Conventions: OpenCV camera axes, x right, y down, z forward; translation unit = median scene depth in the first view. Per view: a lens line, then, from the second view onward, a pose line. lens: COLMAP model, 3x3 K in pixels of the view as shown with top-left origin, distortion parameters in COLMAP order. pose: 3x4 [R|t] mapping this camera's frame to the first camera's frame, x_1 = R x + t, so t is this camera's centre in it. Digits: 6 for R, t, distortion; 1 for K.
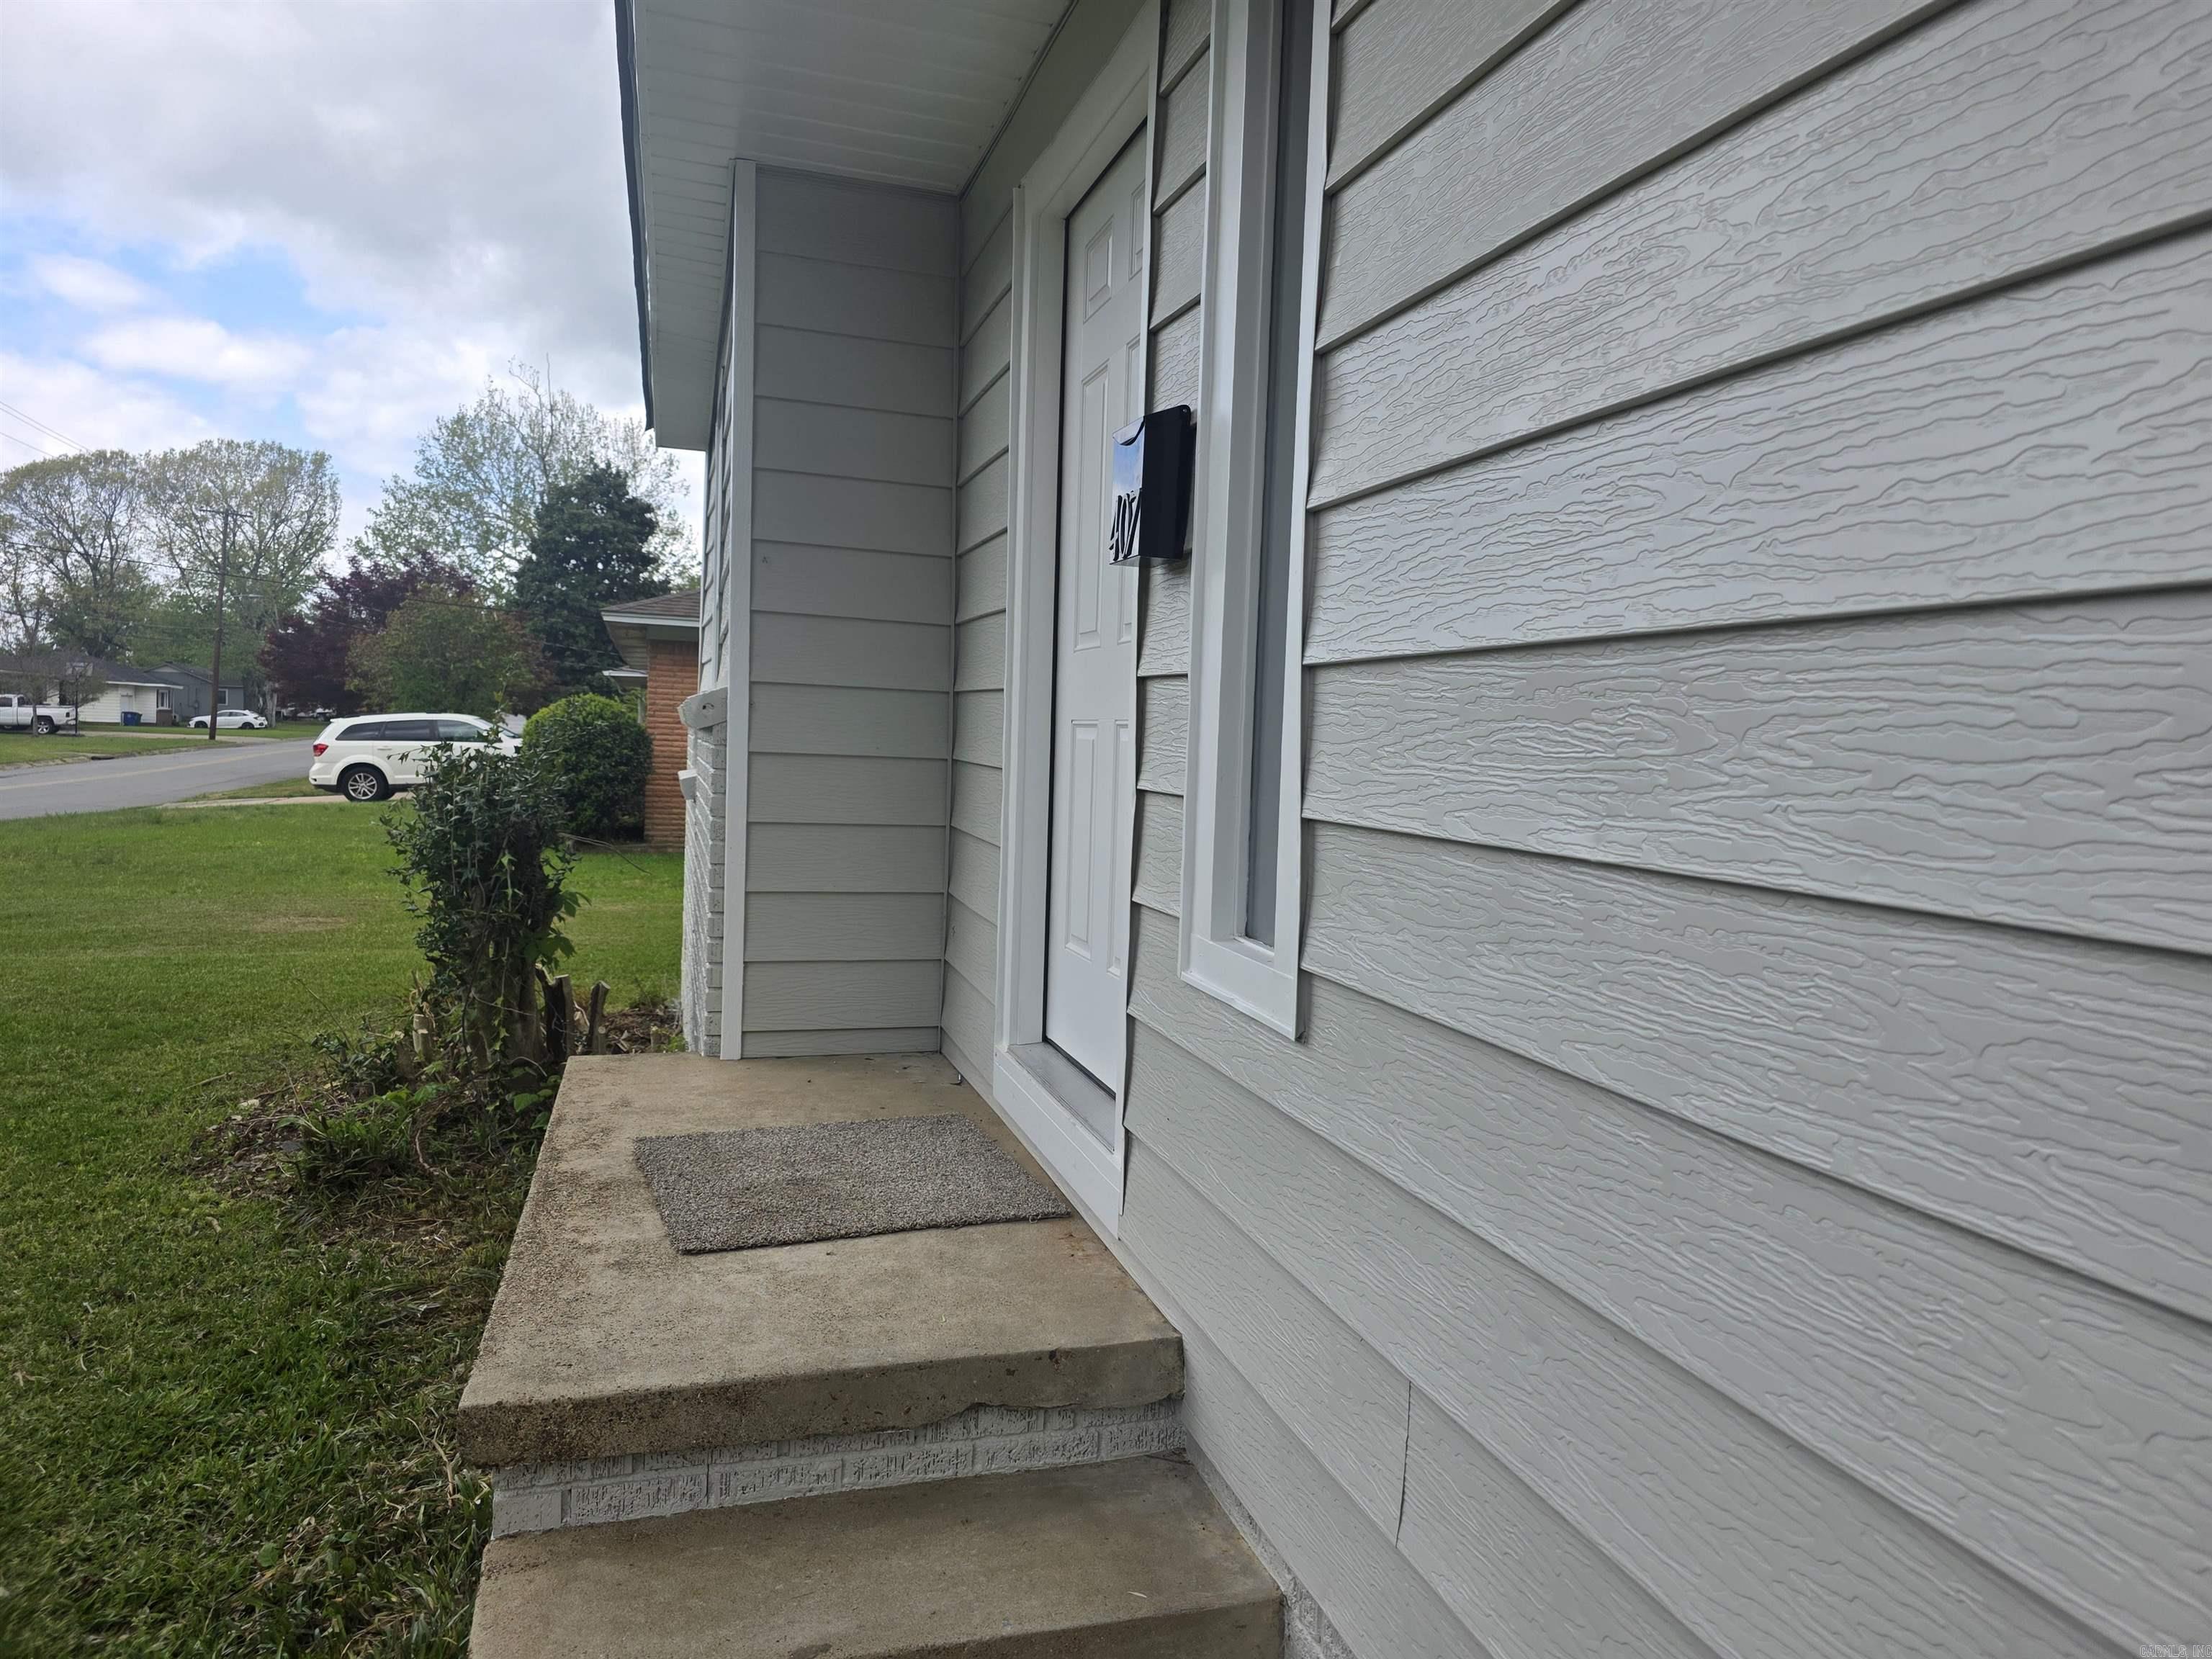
lens RADIAL K [[1482.7, 0, 1095.7], [0, 1482.7, 834.7], [0, 0, 1]] dist [0.089283, -0.091849]
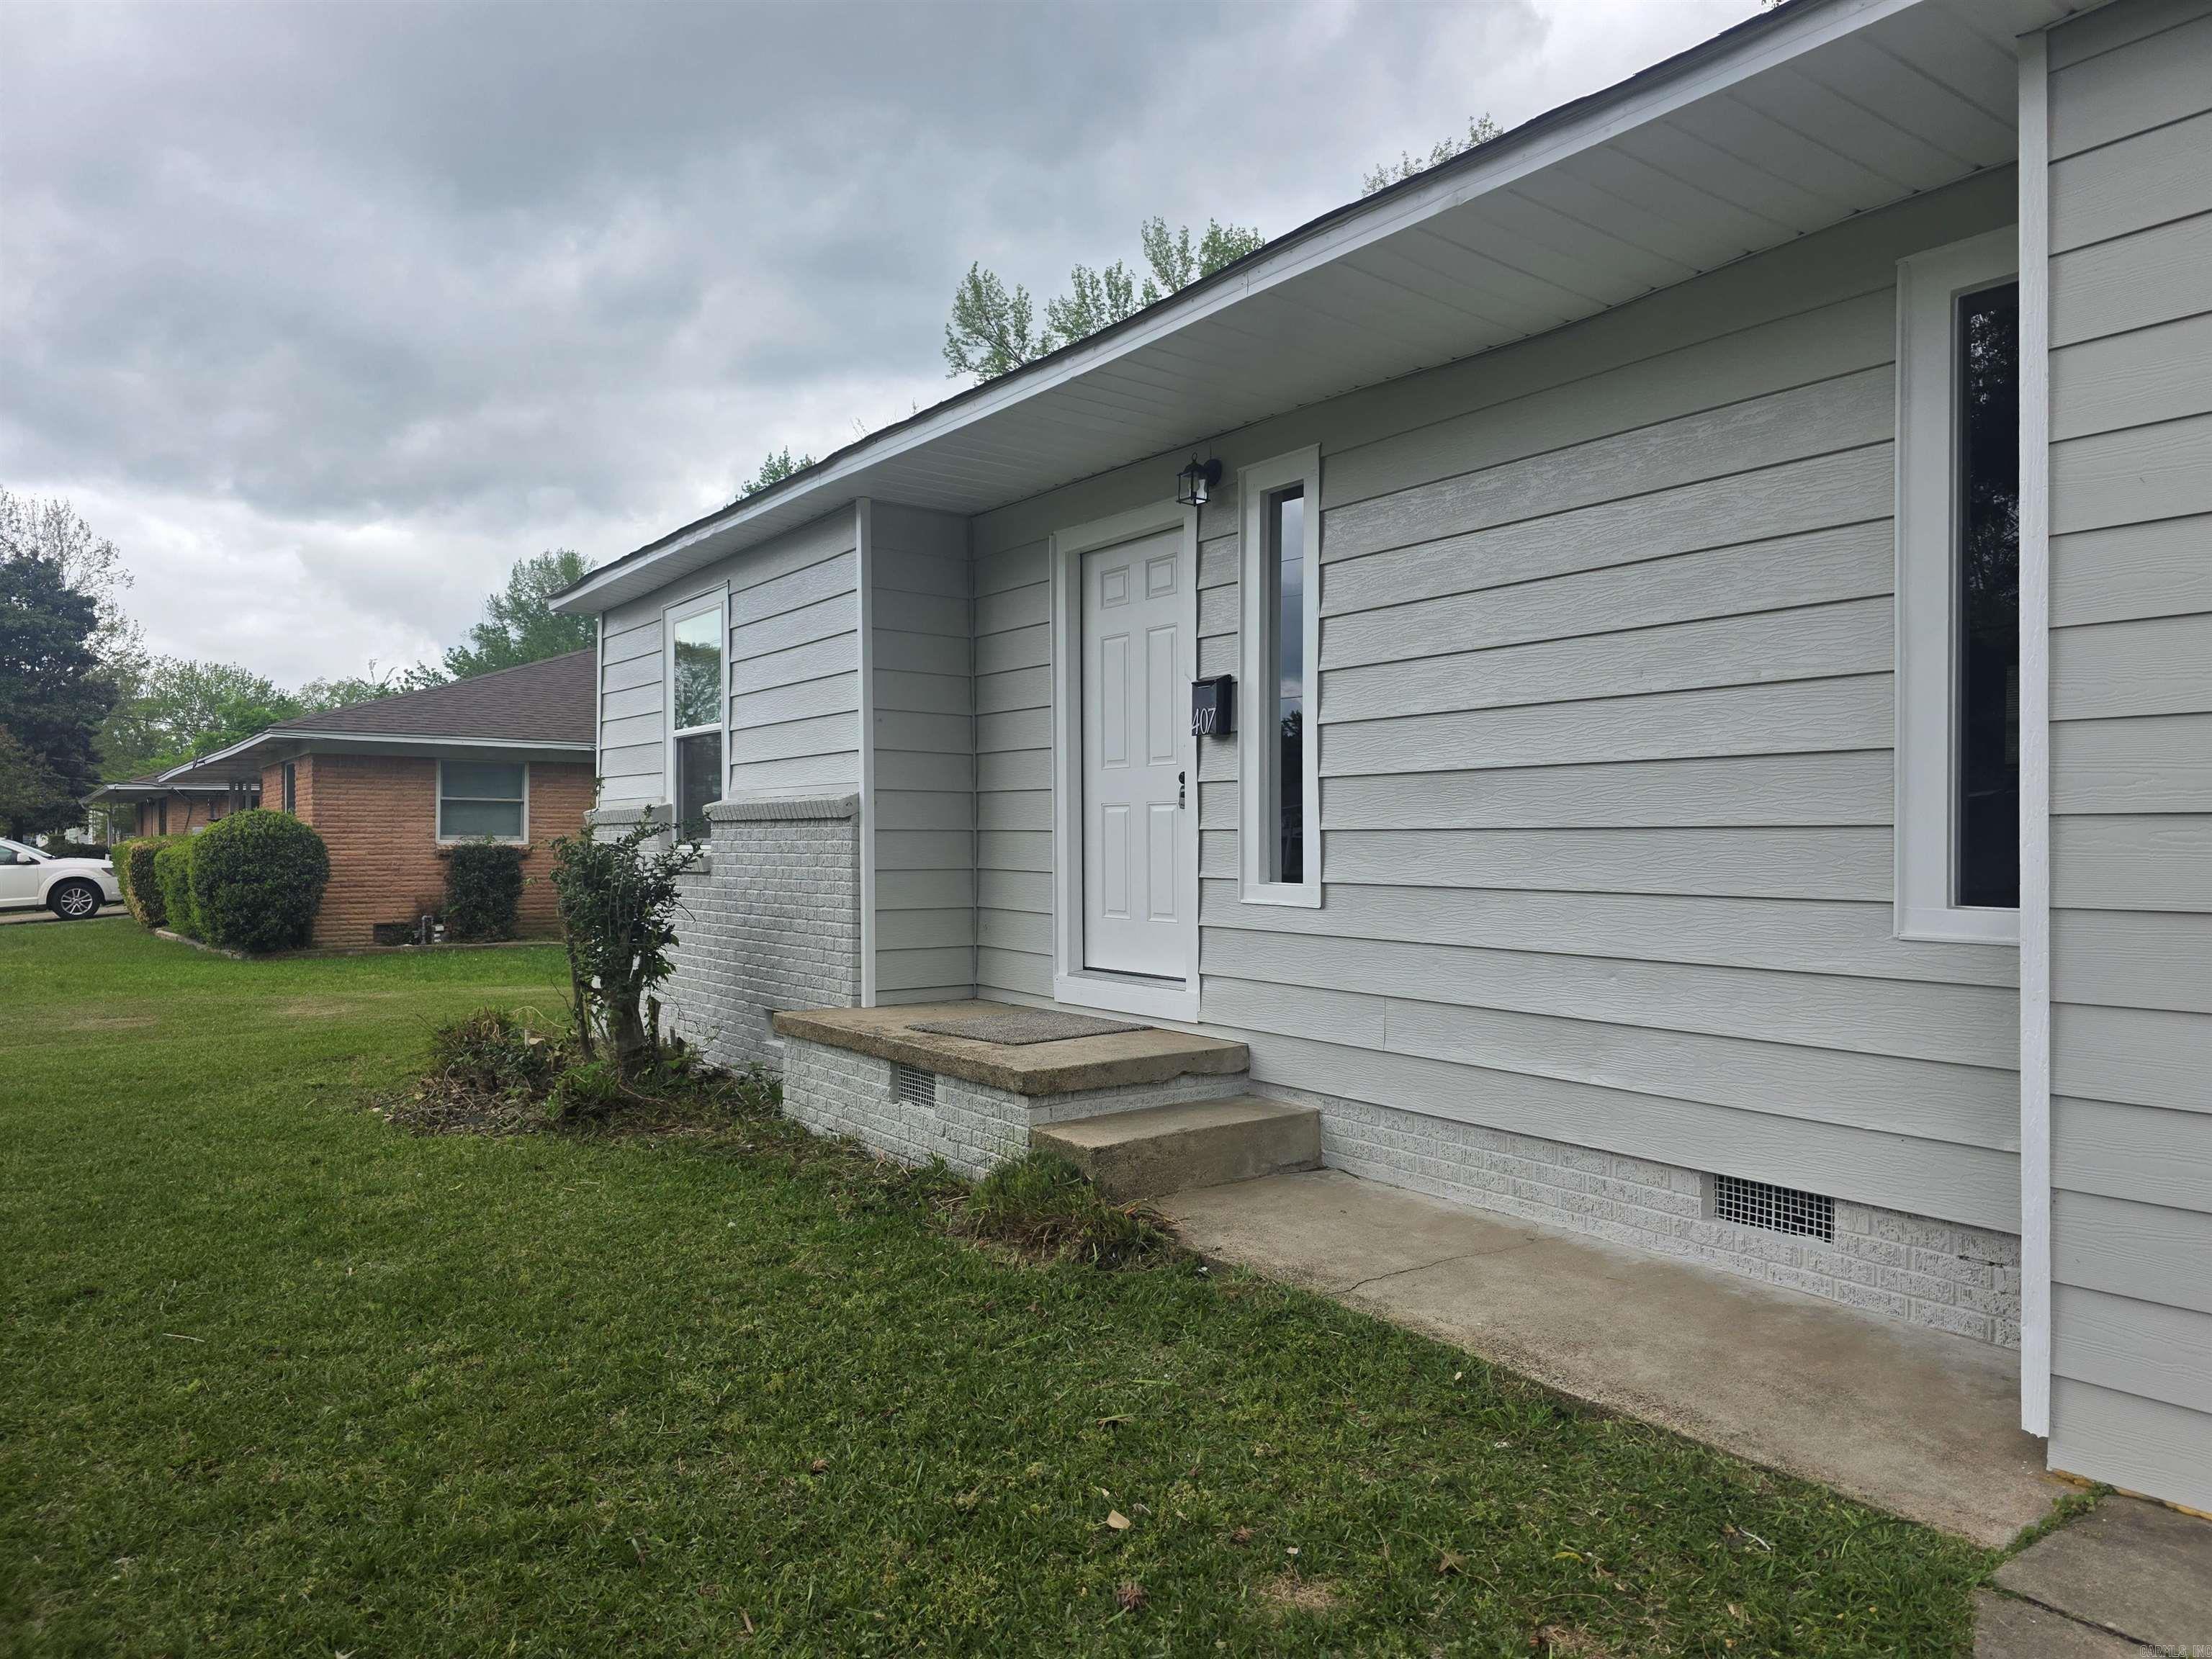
lens RADIAL K [[1482.7, 0, 1095.7], [0, 1482.7, 834.7], [0, 0, 1]] dist [0.089283, -0.091849]
pose [[0.947013, -0.030774, 0.319719, -0.487896], [0.051783, 0.997006, -0.057417, 0.057335], [-0.316995, 0.070930, 0.945771, -0.651162]]
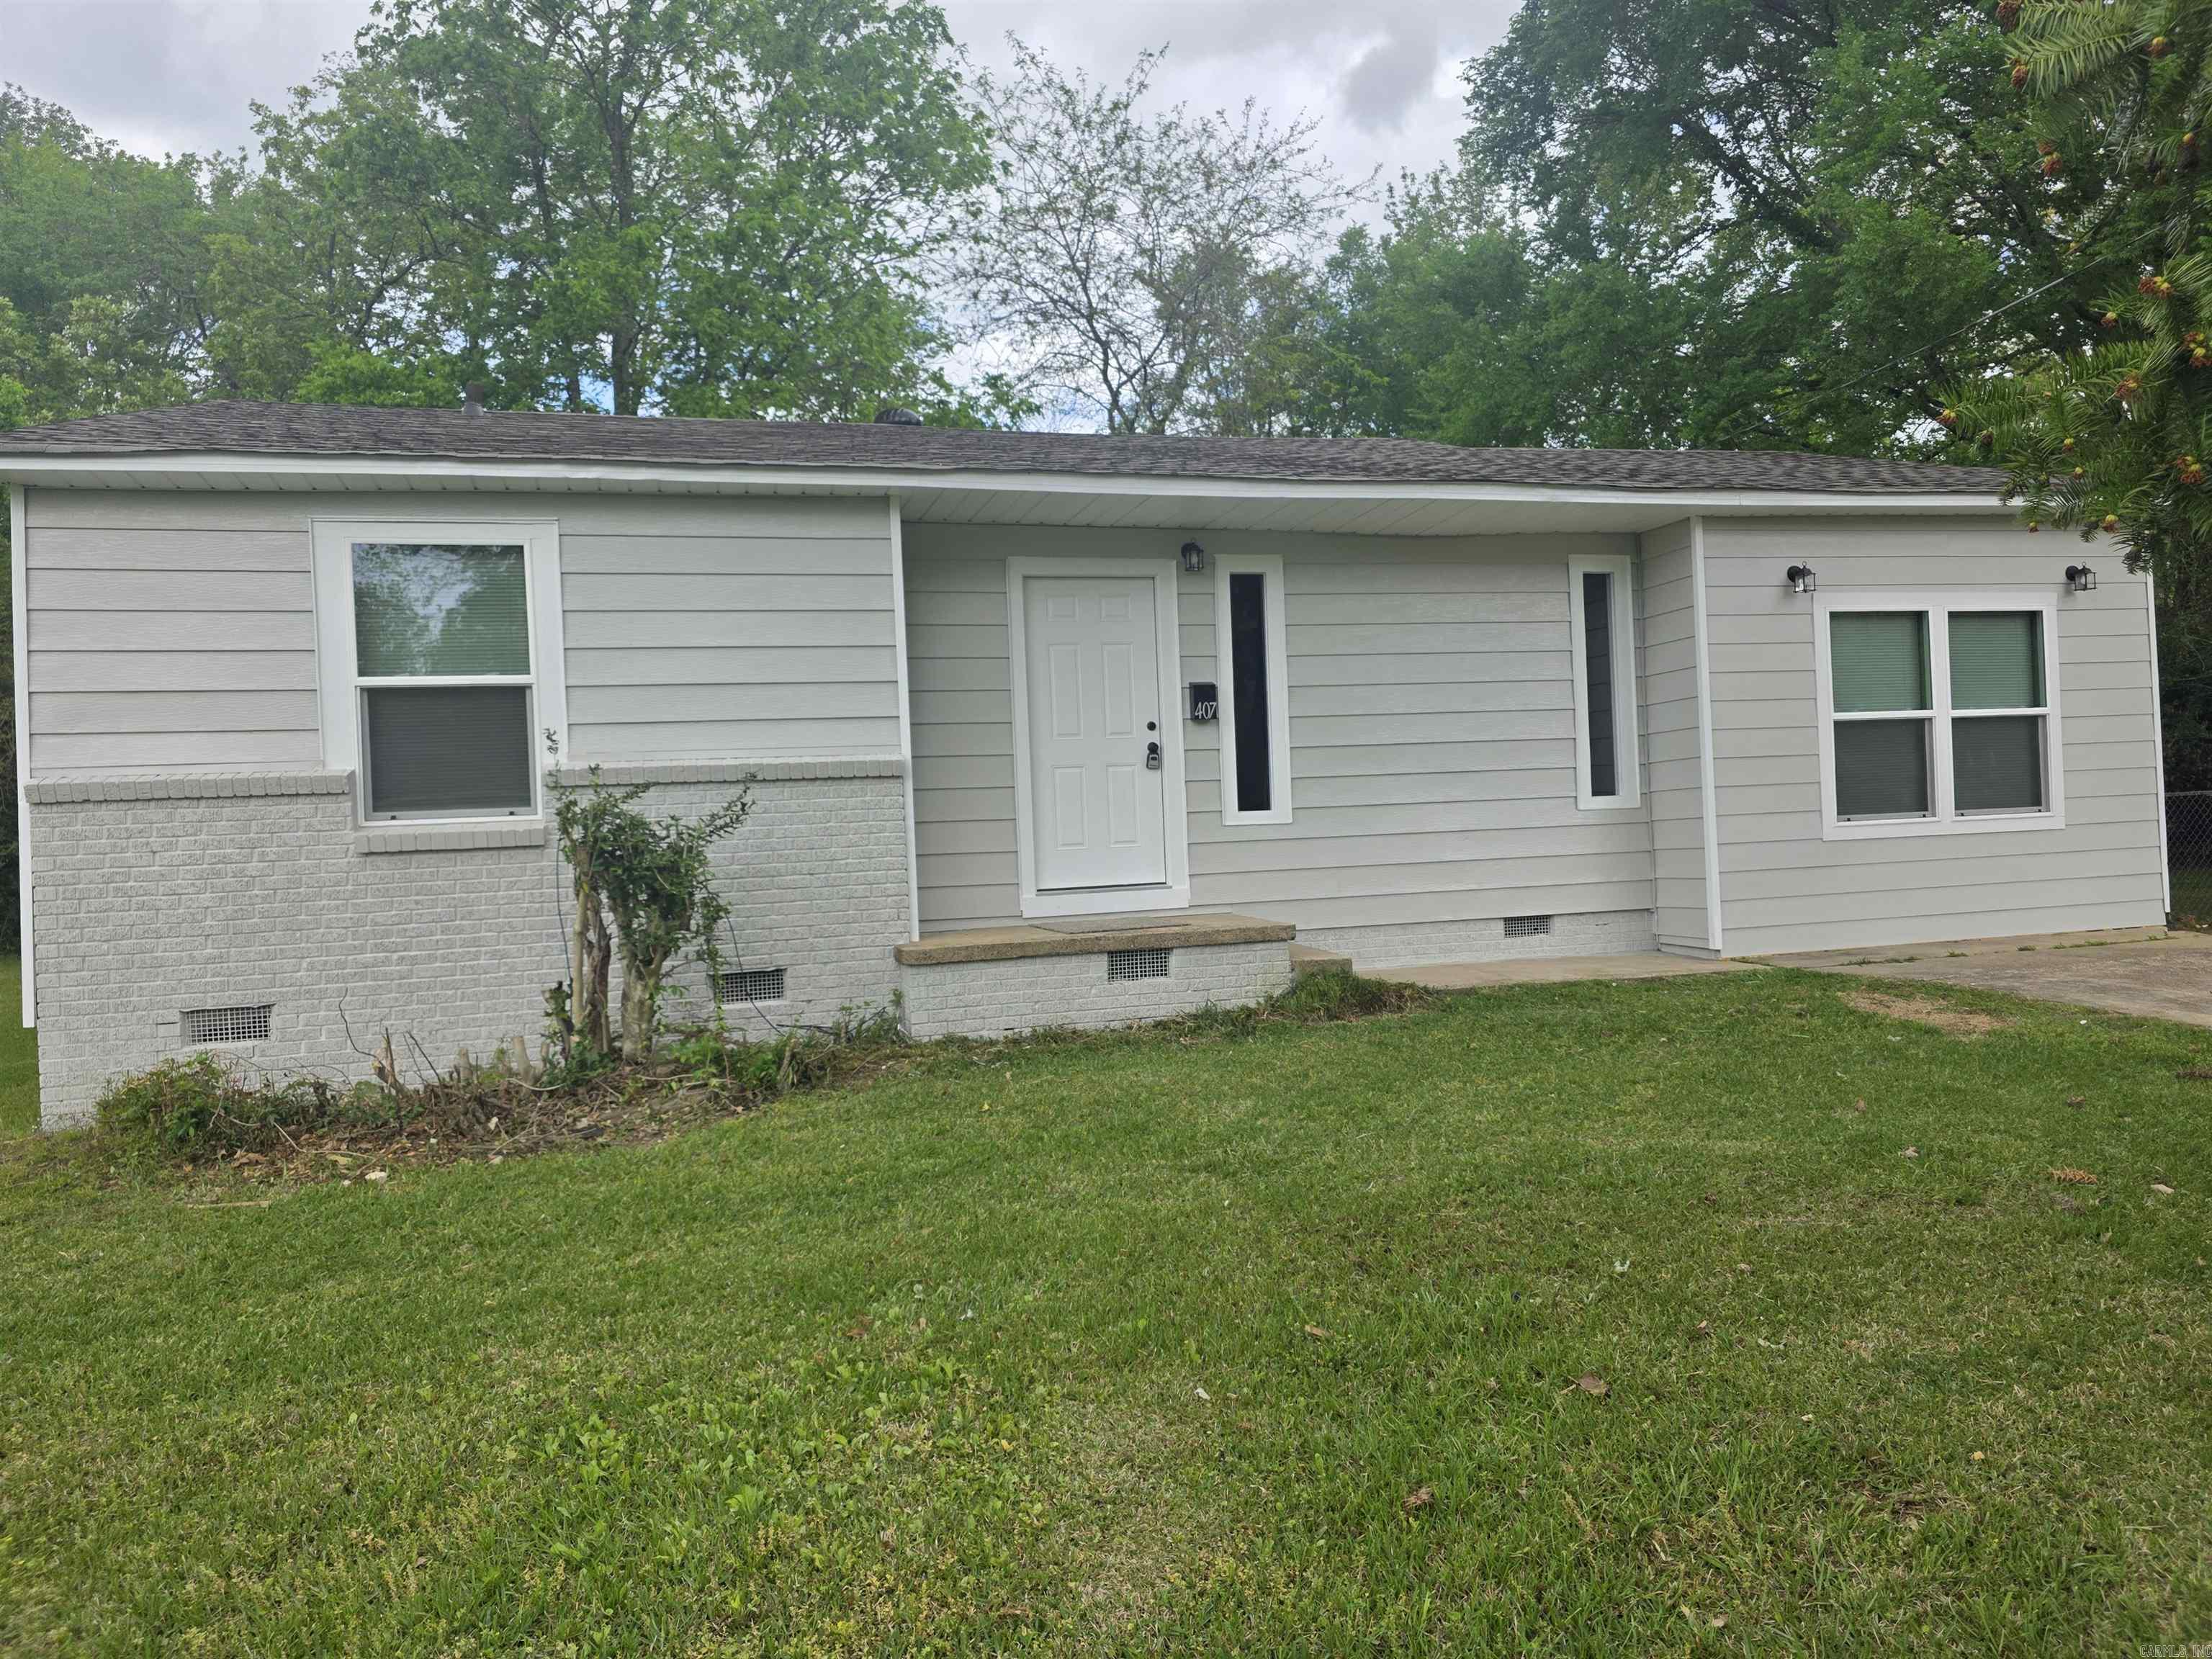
lens RADIAL K [[1482.7, 0, 1095.7], [0, 1482.7, 834.7], [0, 0, 1]] dist [0.089283, -0.091849]
pose [[0.009245, -0.037098, 0.999269, -1.981454], [0.110904, 0.993184, 0.035846, -0.029848], [-0.993788, 0.110491, 0.013296, 0.650539]]
